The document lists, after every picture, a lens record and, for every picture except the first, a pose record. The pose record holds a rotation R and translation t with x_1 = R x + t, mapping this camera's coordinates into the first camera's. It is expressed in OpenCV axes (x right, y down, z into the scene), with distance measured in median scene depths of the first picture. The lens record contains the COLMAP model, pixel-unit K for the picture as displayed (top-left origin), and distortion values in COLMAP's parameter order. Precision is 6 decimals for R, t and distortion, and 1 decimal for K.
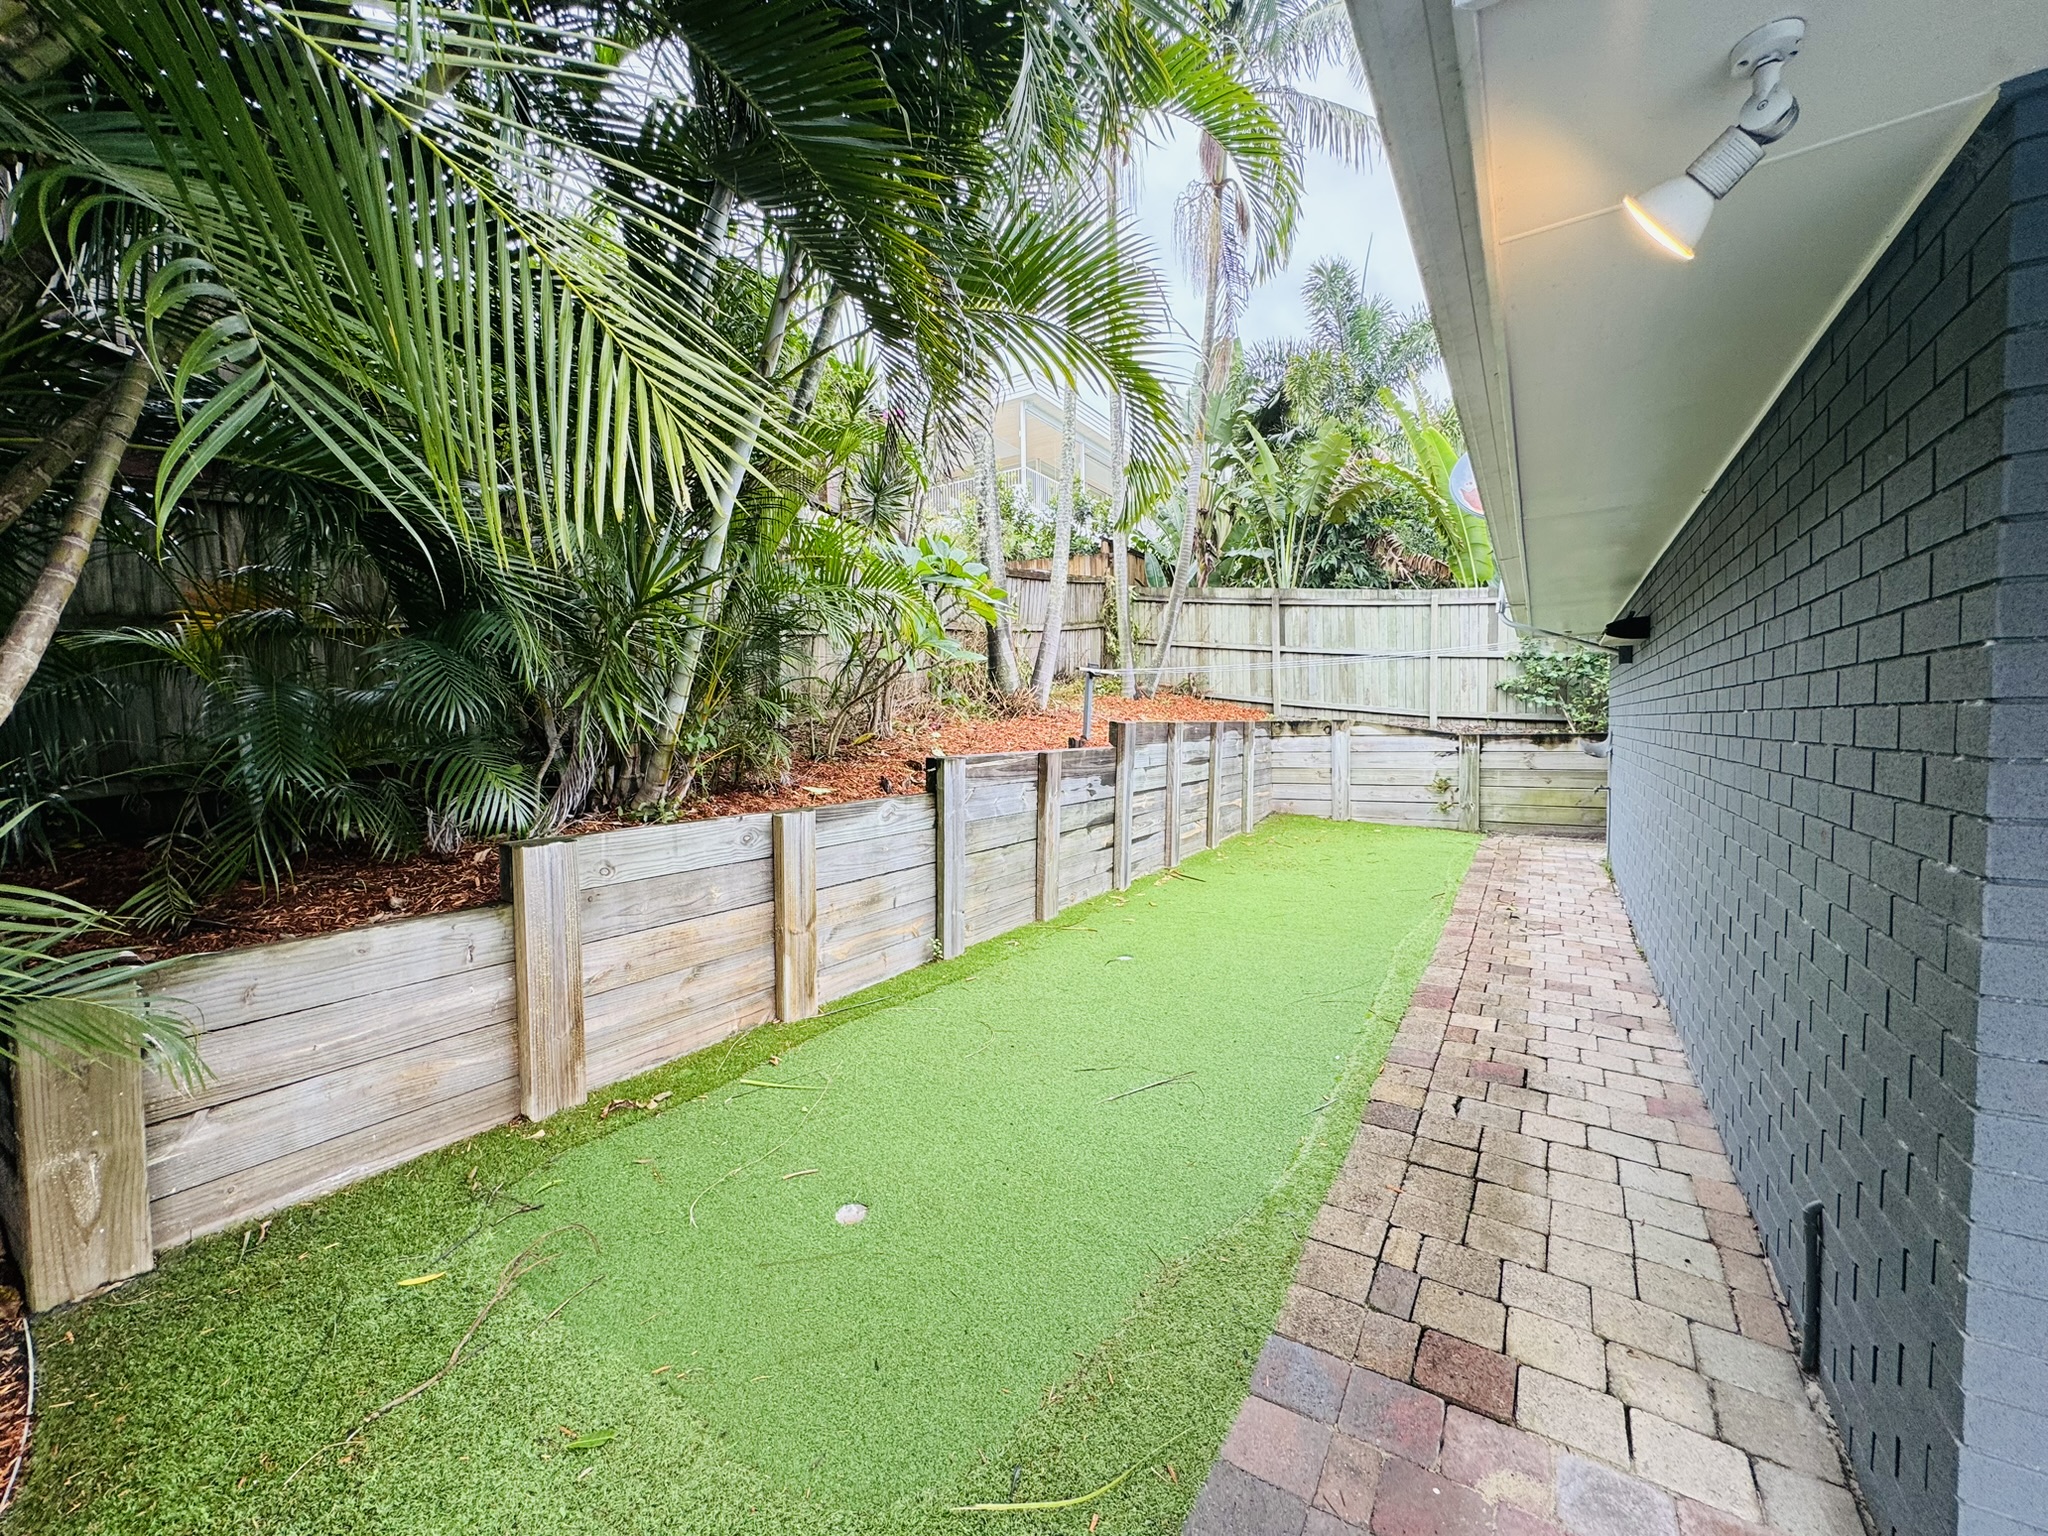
lens RADIAL K [[817.7, 0, 1021.3], [0, 817.7, 762.3], [0, 0, 1]] dist [-0.001709, 0.000176]
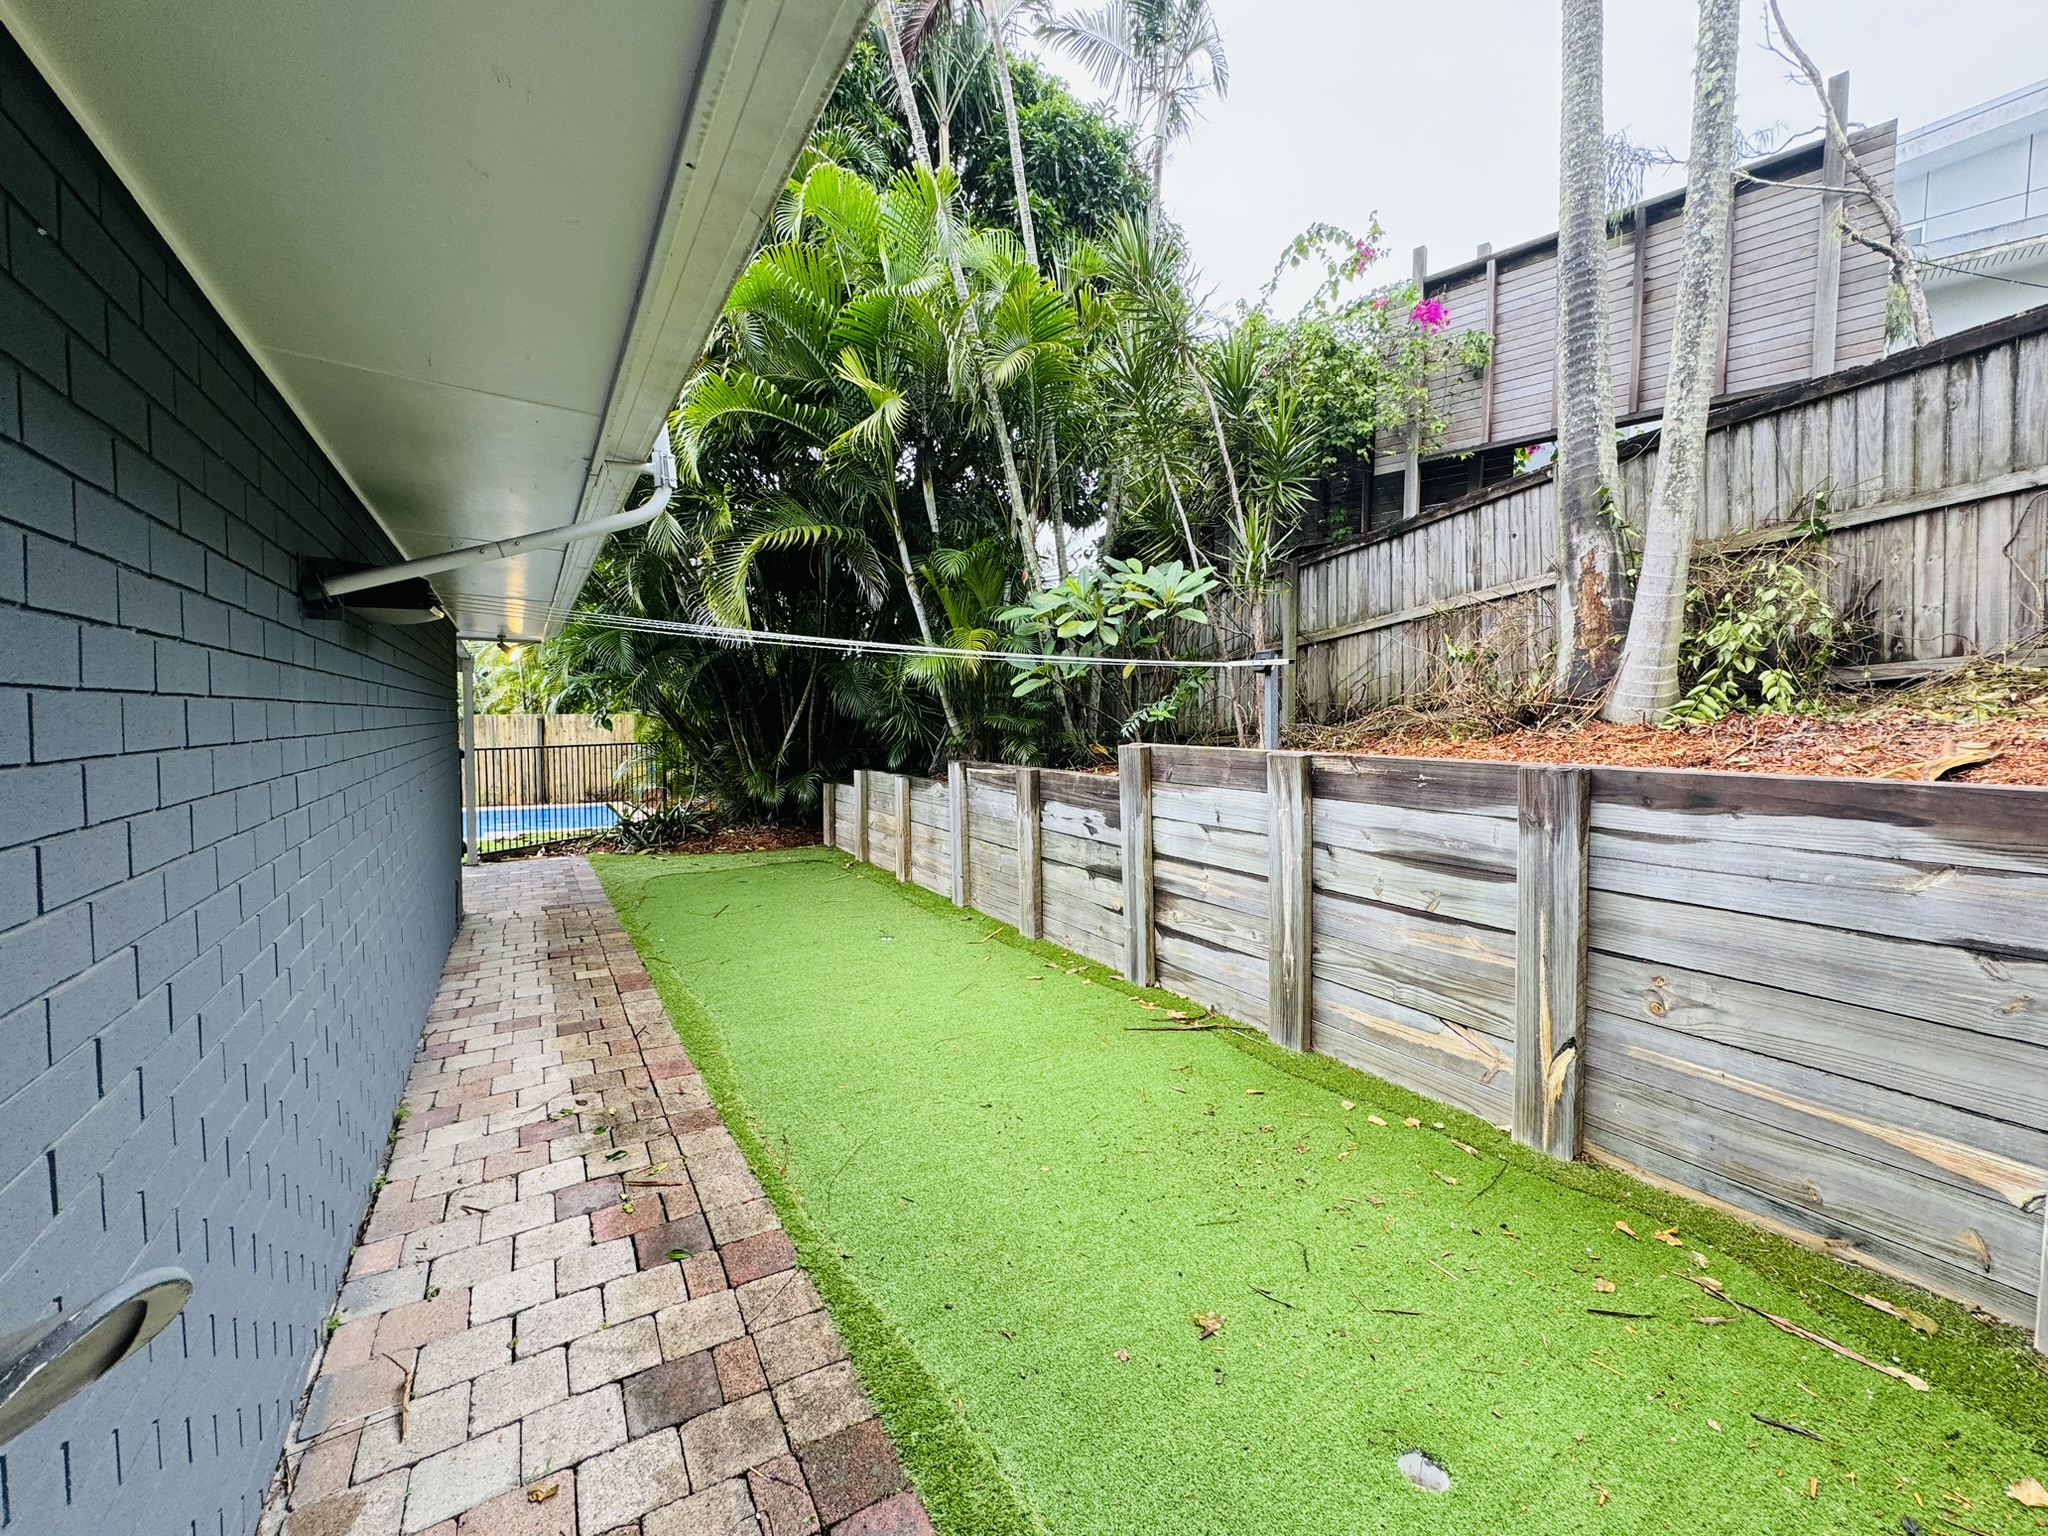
lens RADIAL K [[817.7, 0, 1021.6], [0, 817.7, 767.1], [0, 0, 1]] dist [-0.001709, 0.000176]
pose [[-0.441583, 0.059013, -0.895278, 1.292753], [-0.043244, 0.995275, 0.086934, -0.140988], [0.896178, 0.077104, -0.436944, 1.994294]]
